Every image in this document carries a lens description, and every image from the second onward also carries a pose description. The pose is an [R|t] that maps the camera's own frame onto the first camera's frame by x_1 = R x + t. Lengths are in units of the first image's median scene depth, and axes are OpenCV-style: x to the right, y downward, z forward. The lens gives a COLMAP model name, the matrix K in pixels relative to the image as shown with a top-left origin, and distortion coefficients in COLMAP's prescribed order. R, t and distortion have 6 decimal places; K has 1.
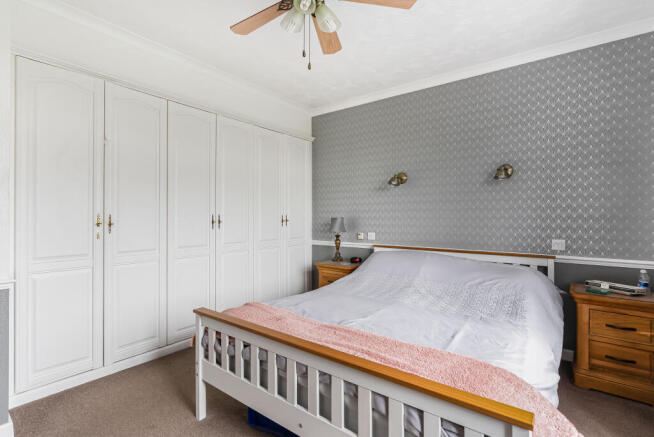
lens RADIAL K [[294.8, 0, 331.0], [0, 294.8, 217.3], [0, 0, 1]] dist [0.001284, -0.000339]
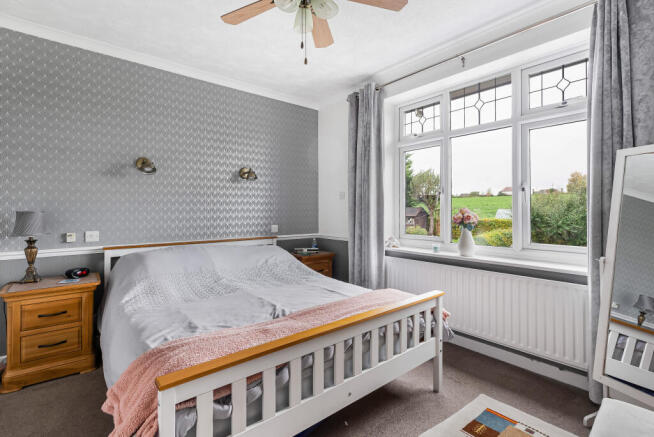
lens RADIAL K [[294.8, 0, 317.0], [0, 294.8, 206.2], [0, 0, 1]] dist [0.001284, -0.000339]
pose [[0.278807, 0.012268, 0.960269, -0.415727], [0.002346, 0.999907, -0.013455, 0.000753], [-0.960344, 0.006005, 0.278752, 0.270645]]
